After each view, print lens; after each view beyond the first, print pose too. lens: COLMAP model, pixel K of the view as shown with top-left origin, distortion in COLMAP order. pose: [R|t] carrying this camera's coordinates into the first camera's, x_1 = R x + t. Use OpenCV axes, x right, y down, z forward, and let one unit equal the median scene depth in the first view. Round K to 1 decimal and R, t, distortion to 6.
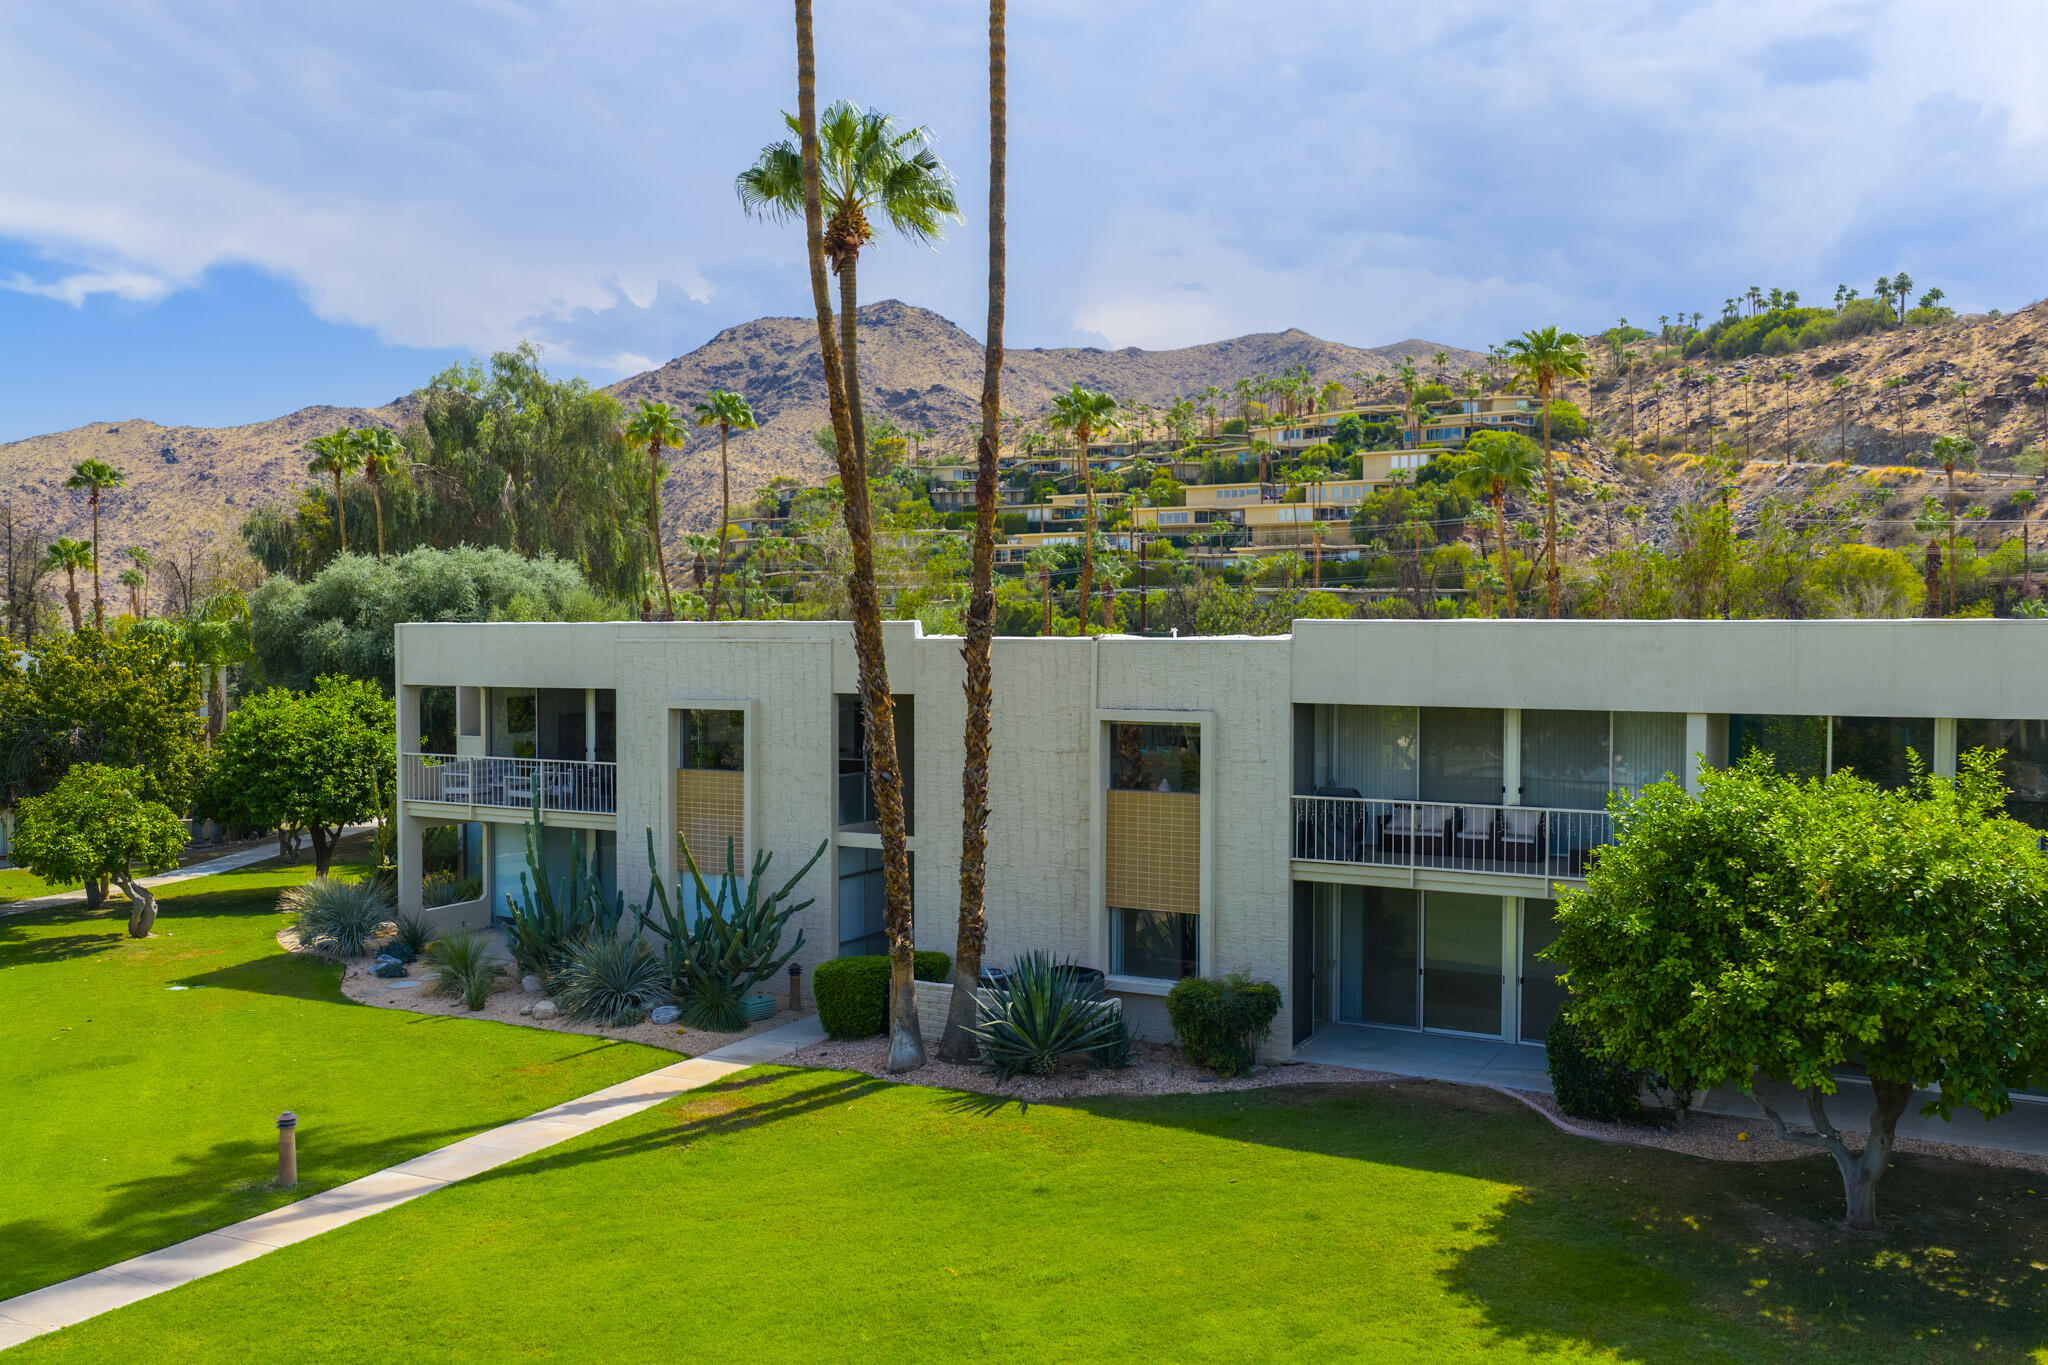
lens RADIAL K [[1697.9, 0, 1024.0], [0, 1697.9, 677.4], [0, 0, 1]] dist [0.023245, -0.032712]
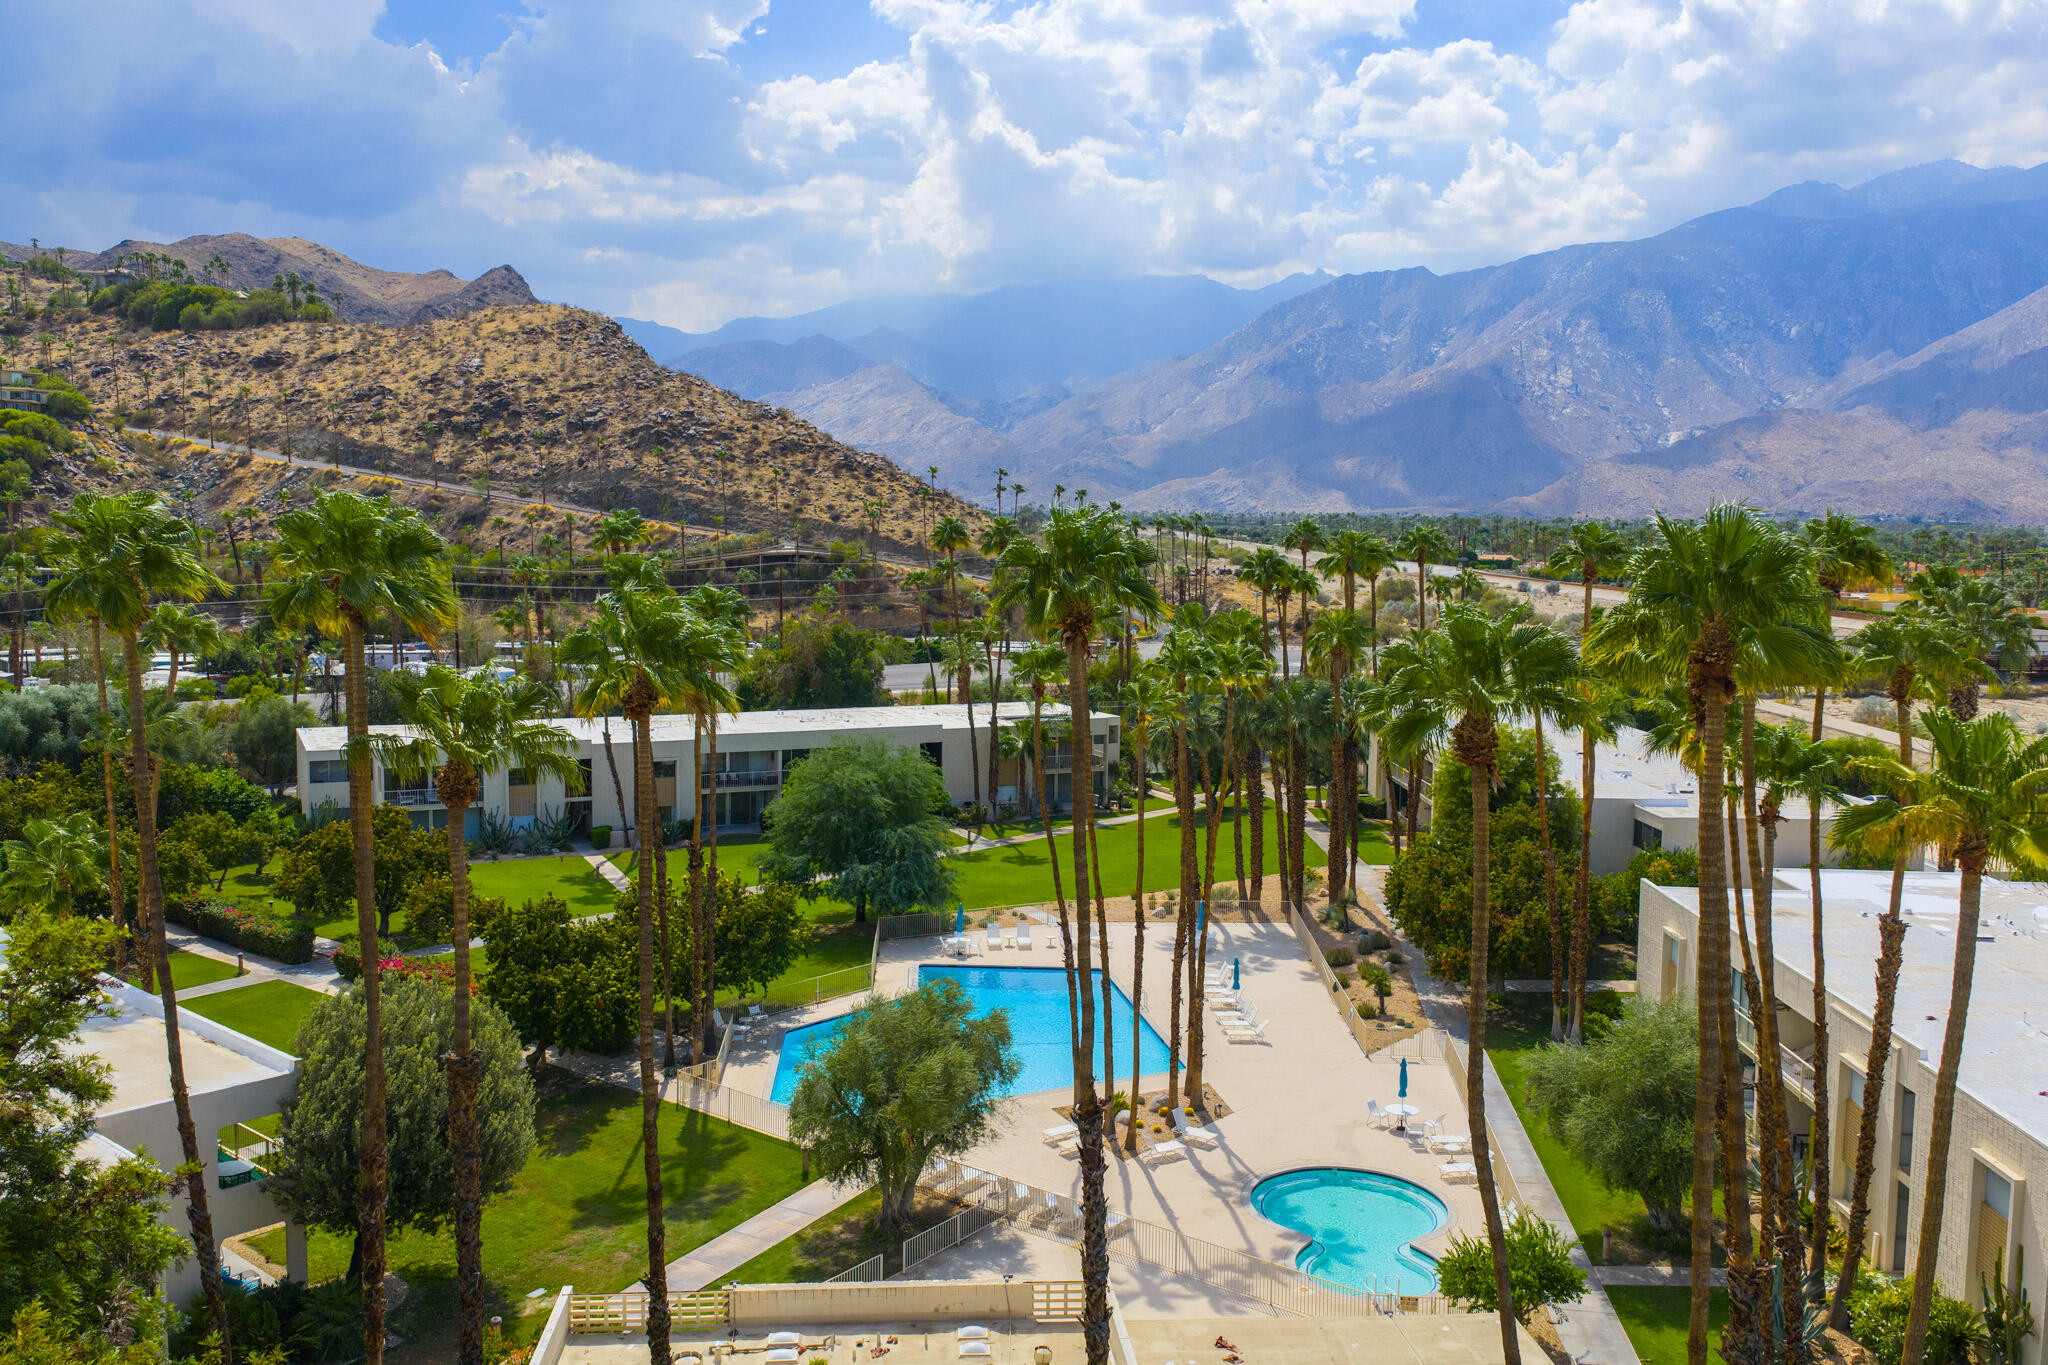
lens RADIAL K [[1697.9, 0, 1026.1], [0, 1697.9, 668.7], [0, 0, 1]] dist [0.023245, -0.032712]
pose [[0.580152, -0.062298, 0.812122, -0.294601], [0.010535, 0.997561, 0.068997, -0.050581], [-0.814440, -0.031473, 0.579394, -0.225037]]
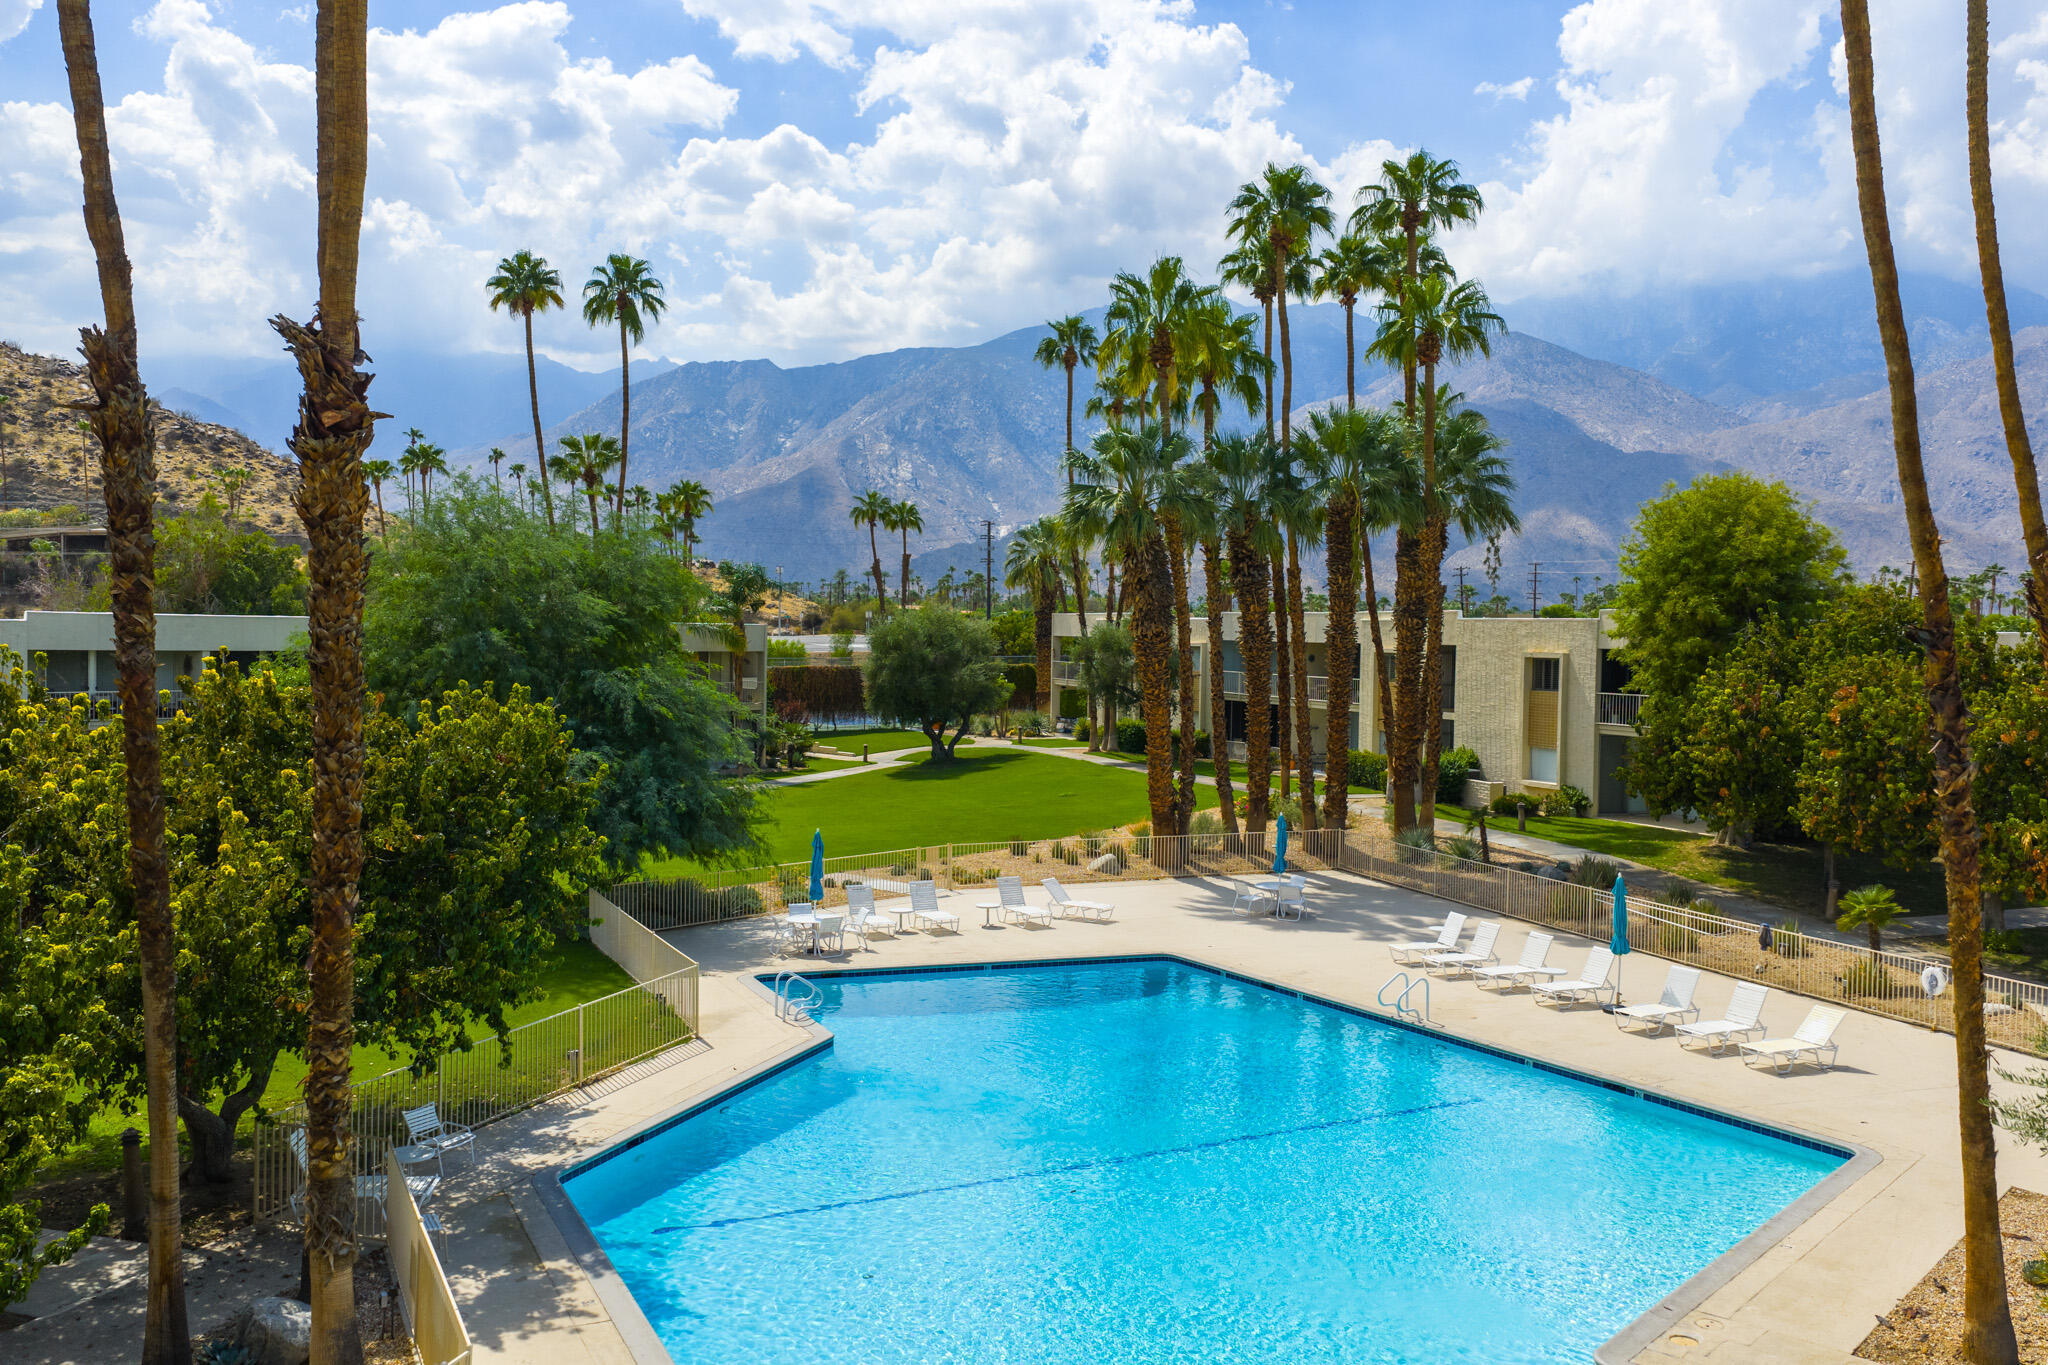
lens RADIAL K [[1697.9, 0, 1020.5], [0, 1697.9, 693.8], [0, 0, 1]] dist [0.023245, -0.032712]
pose [[0.240792, -0.035099, 0.969942, -0.170684], [0.004828, 0.999377, 0.034965, 0.000274], [-0.970565, -0.003737, 0.240811, -0.077843]]
